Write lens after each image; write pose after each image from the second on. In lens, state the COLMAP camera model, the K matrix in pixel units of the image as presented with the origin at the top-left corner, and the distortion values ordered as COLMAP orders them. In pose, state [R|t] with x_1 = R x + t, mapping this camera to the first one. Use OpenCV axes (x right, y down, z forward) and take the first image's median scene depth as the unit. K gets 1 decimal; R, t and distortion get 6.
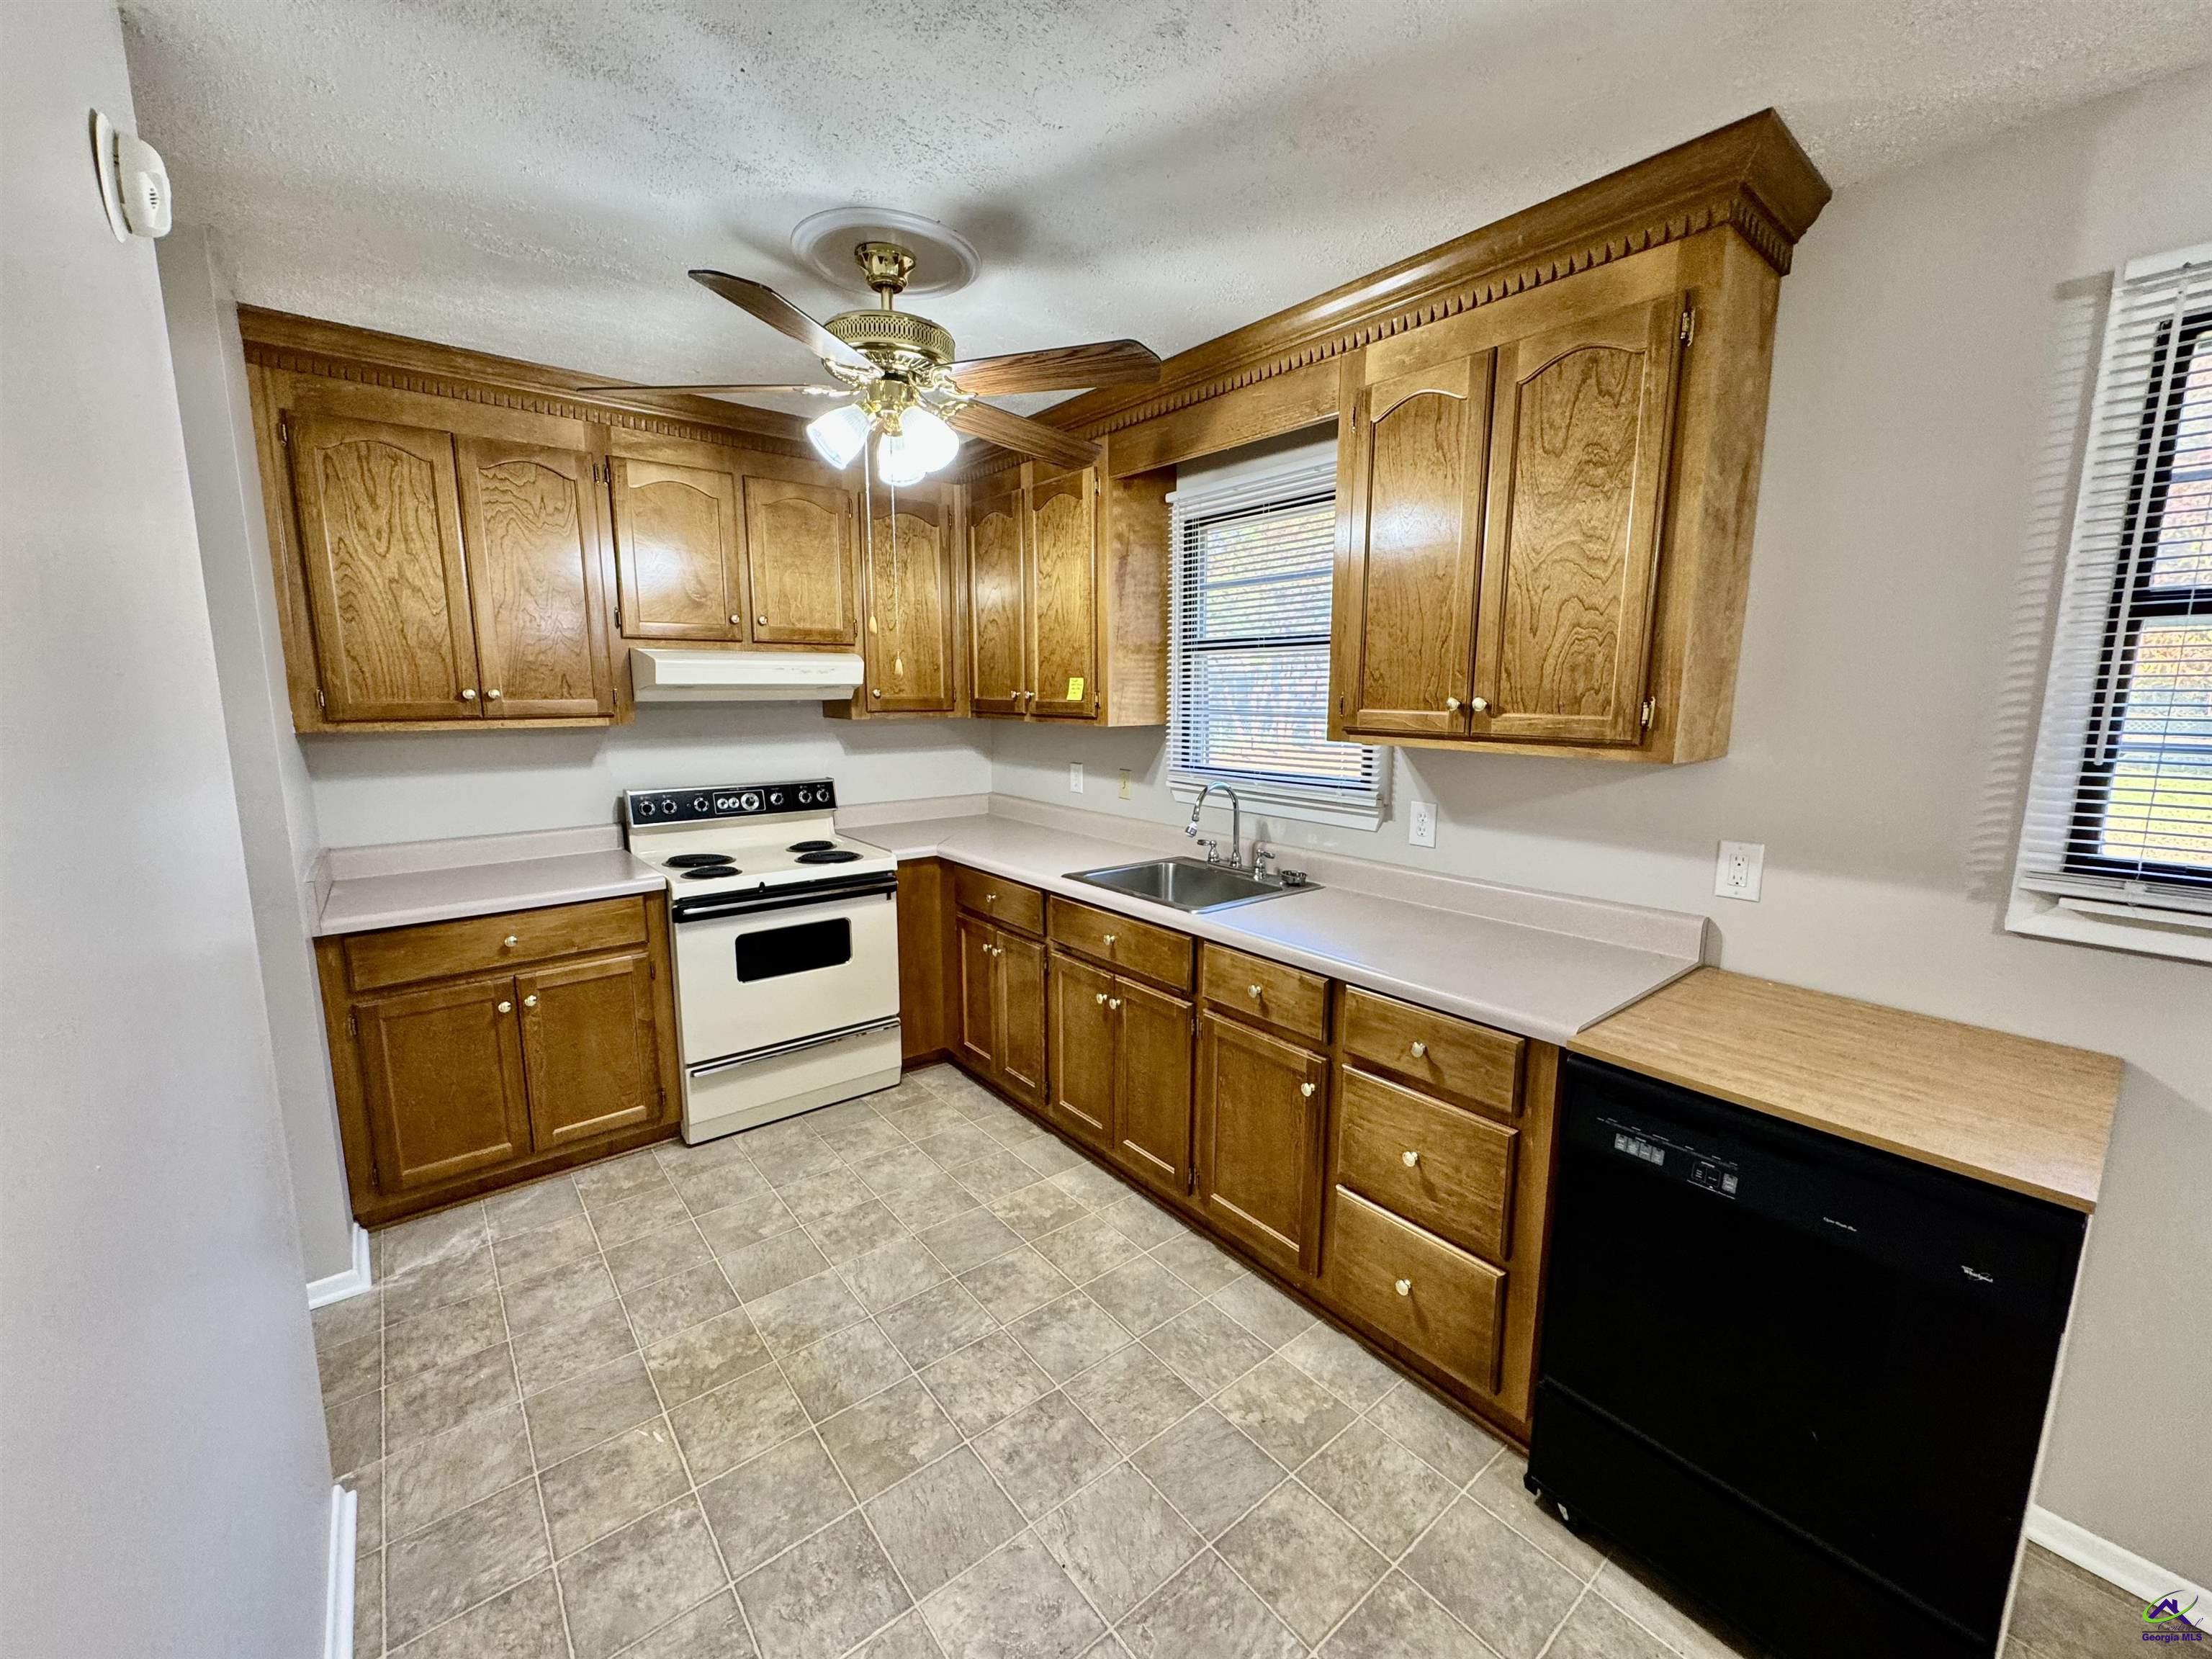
lens RADIAL K [[878.5, 0, 1101.5], [0, 878.5, 827.8], [0, 0, 1]] dist [-0.001219, -0.000349]
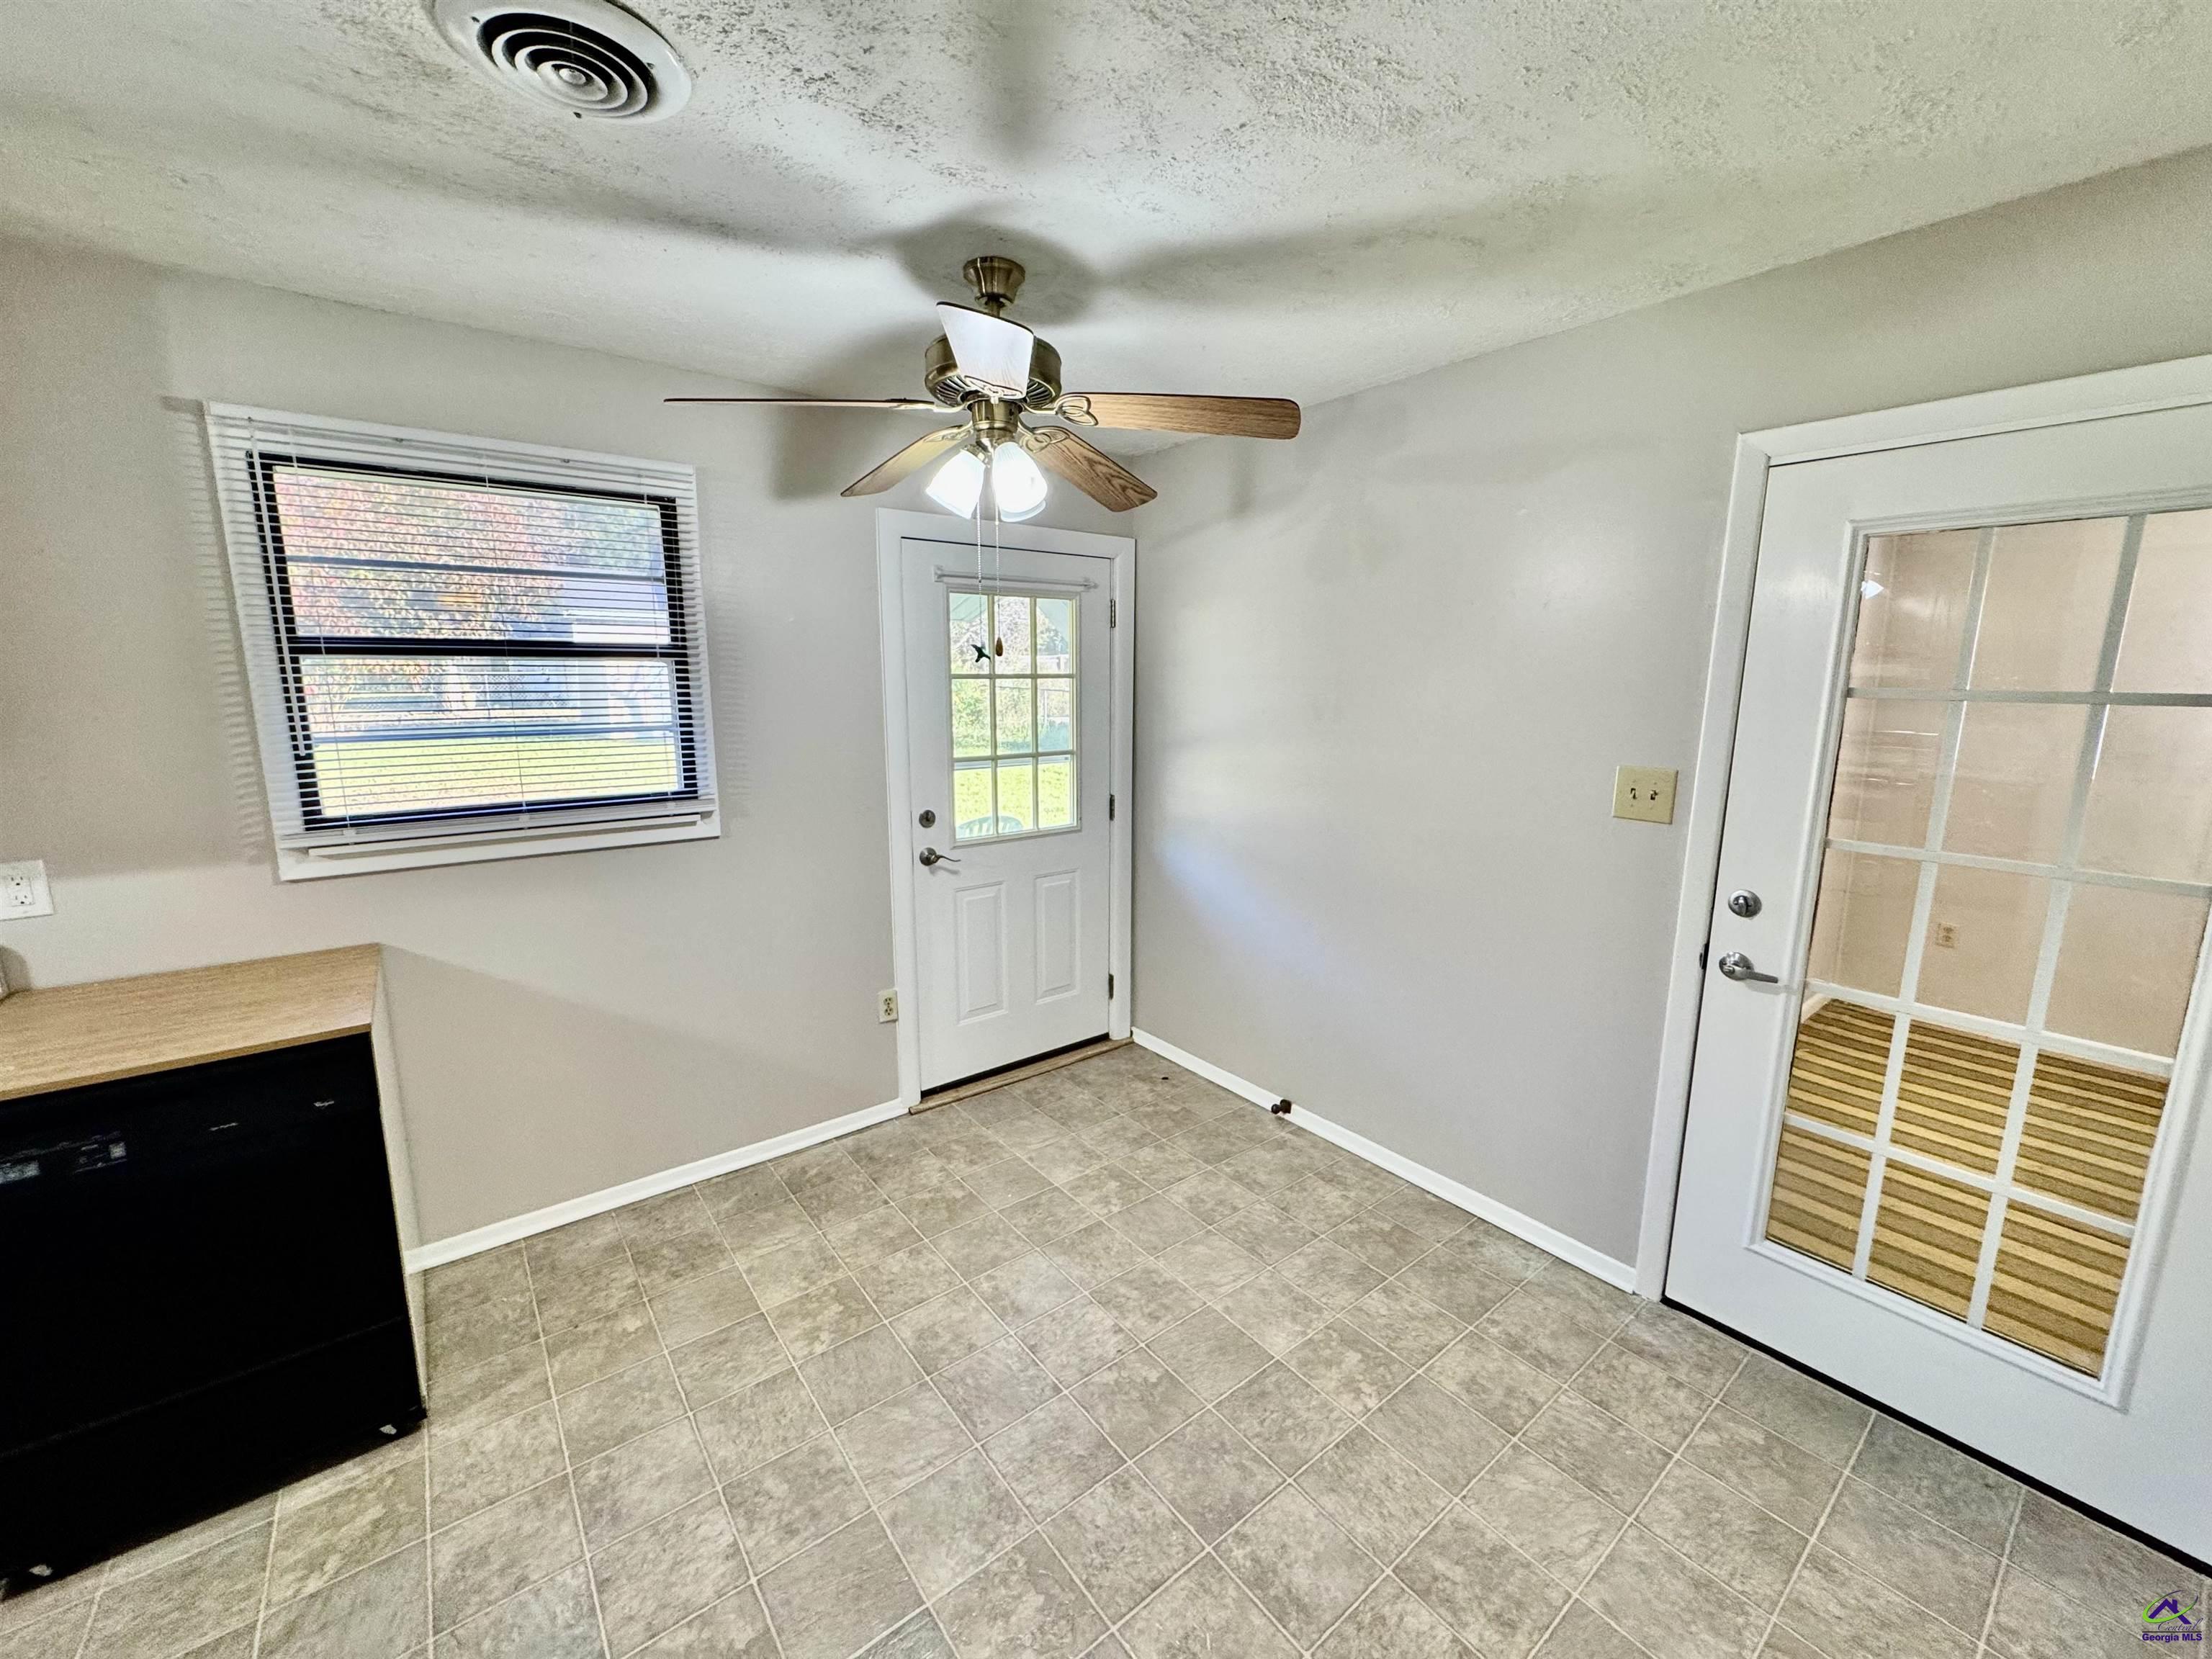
lens RADIAL K [[878.5, 0, 1101.5], [0, 878.5, 827.8], [0, 0, 1]] dist [-0.001219, -0.000349]
pose [[0.020840, -0.178897, 0.983647, -0.256009], [0.150973, 0.973142, 0.173788, -0.007179], [-0.988318, 0.144882, 0.047288, -0.320873]]
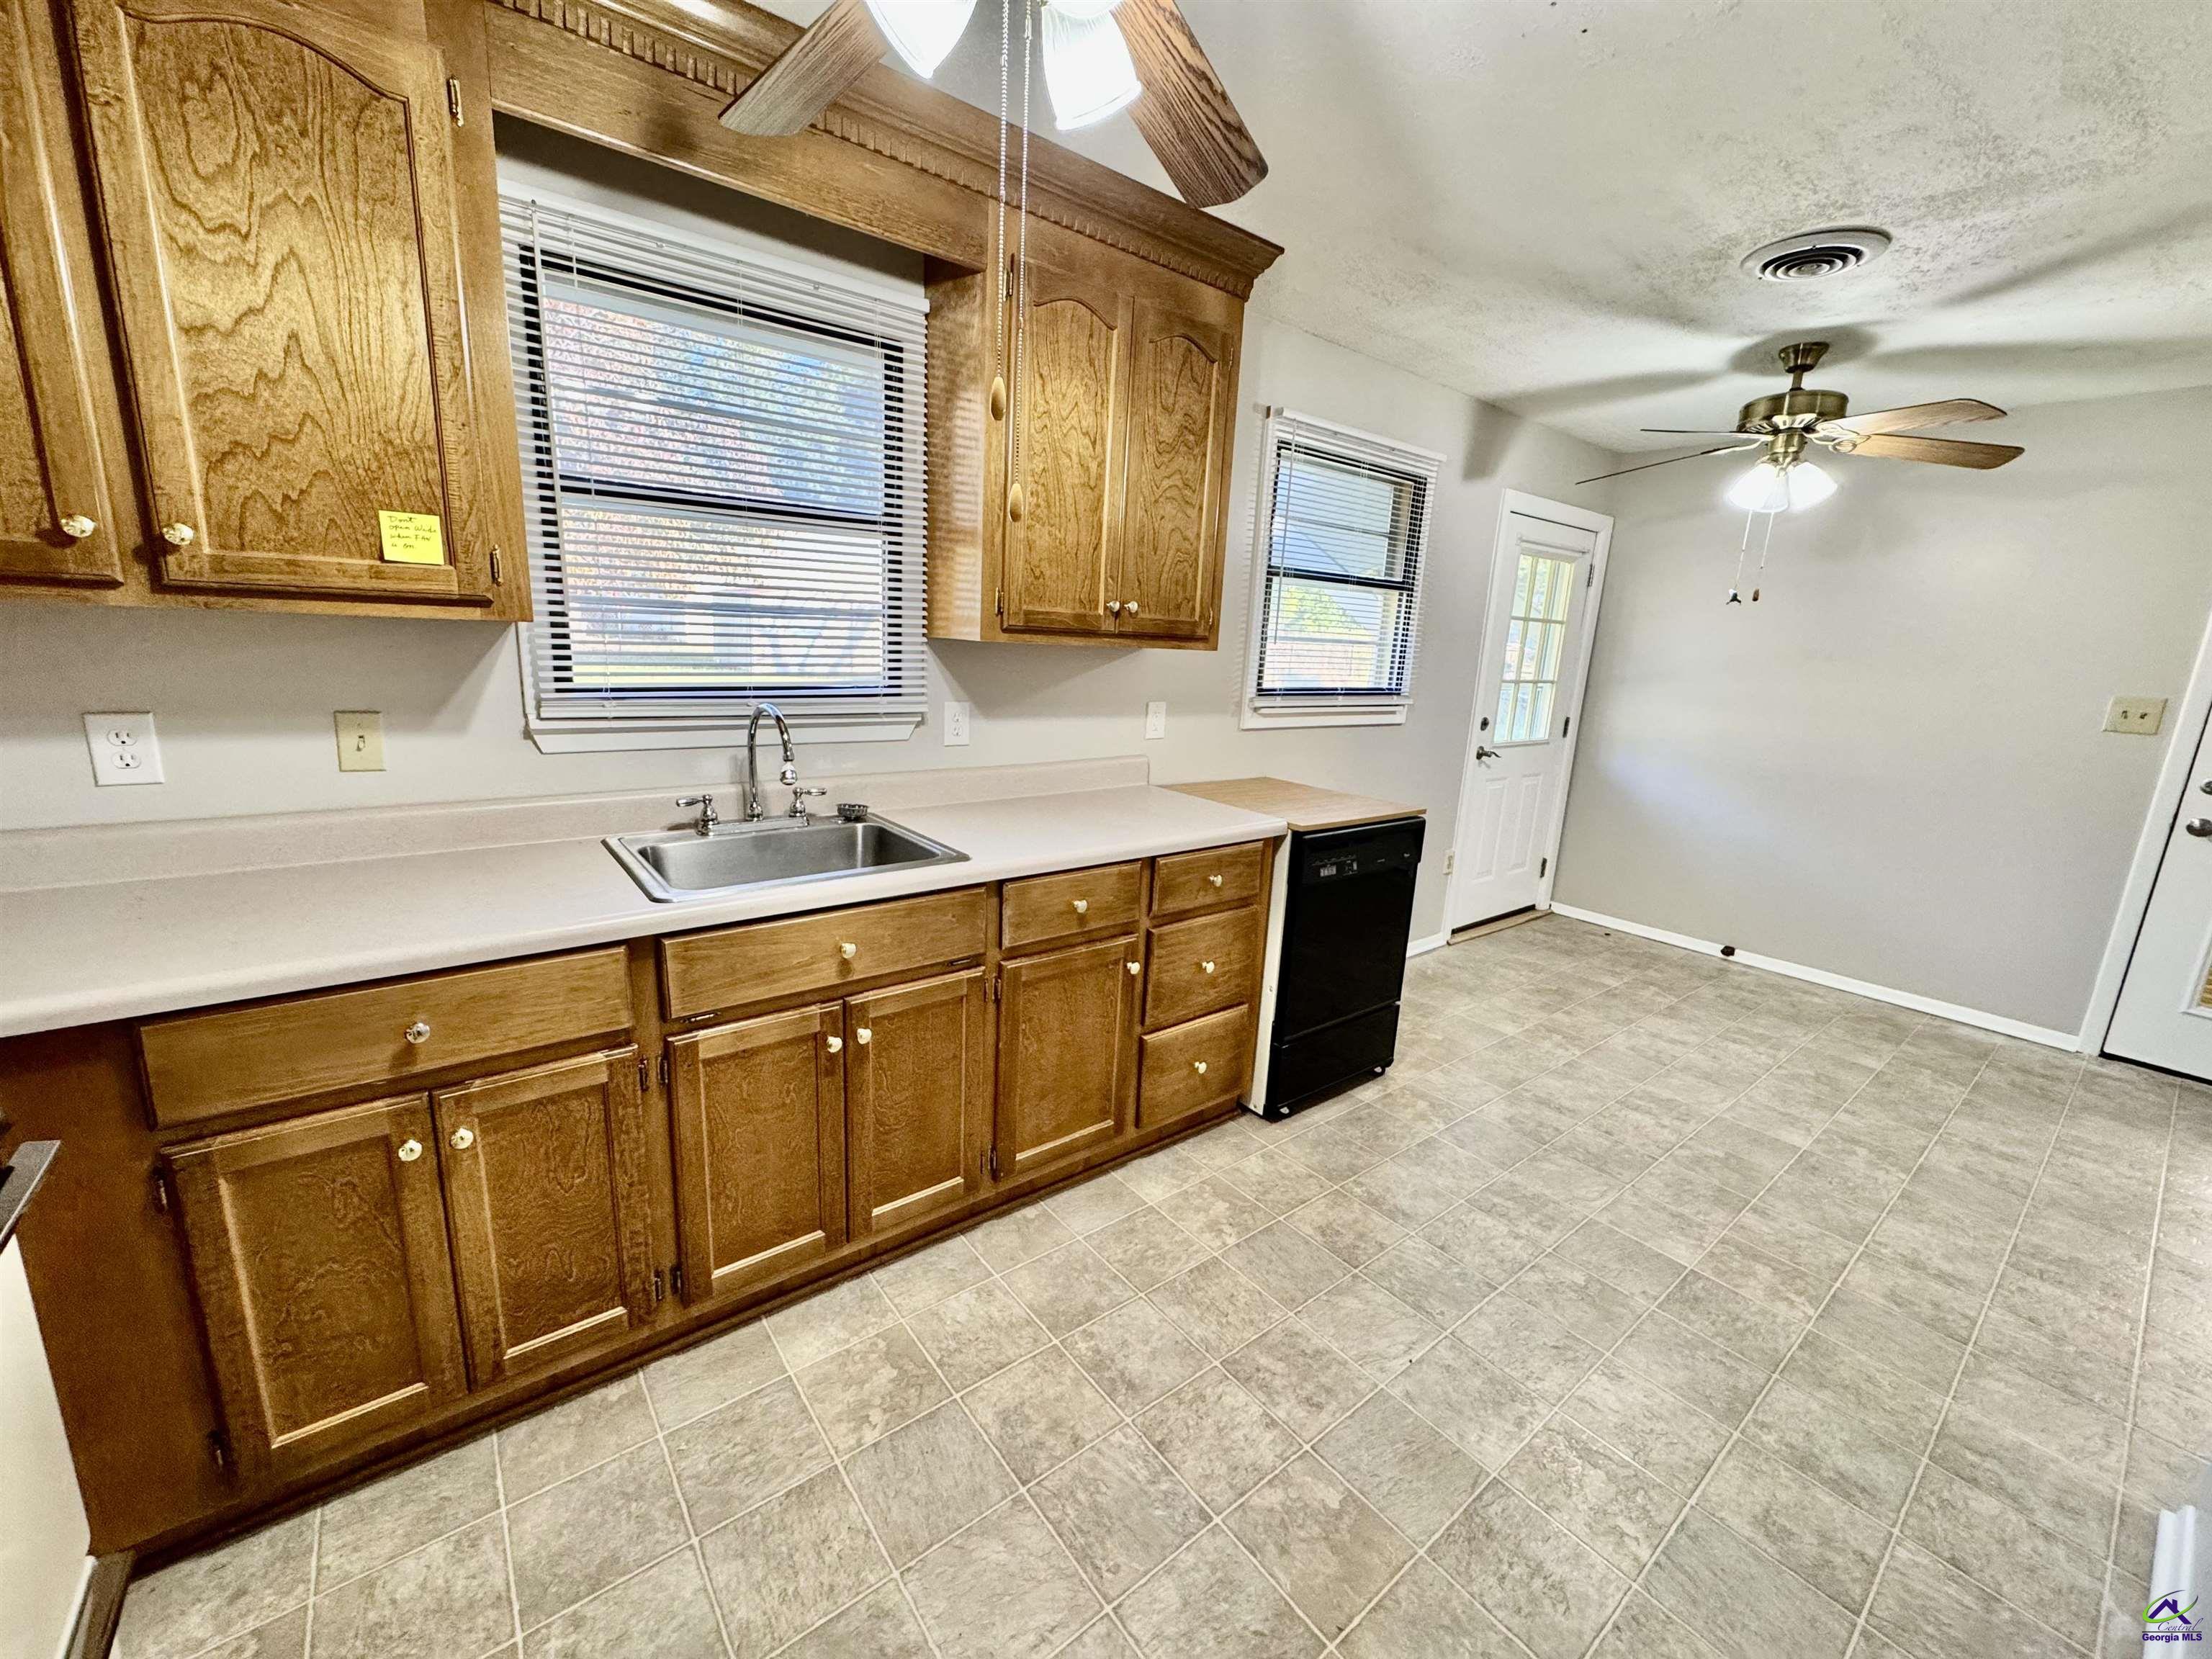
lens RADIAL K [[880.6, 0, 1106.0], [0, 880.6, 829.5], [0, 0, 1]] dist [-0.017705, -0.000301]
pose [[0.010134, -0.239615, 0.970815, -0.988633], [0.094945, 0.966709, 0.237610, -0.169751], [-0.995431, 0.089766, 0.032547, 1.263147]]
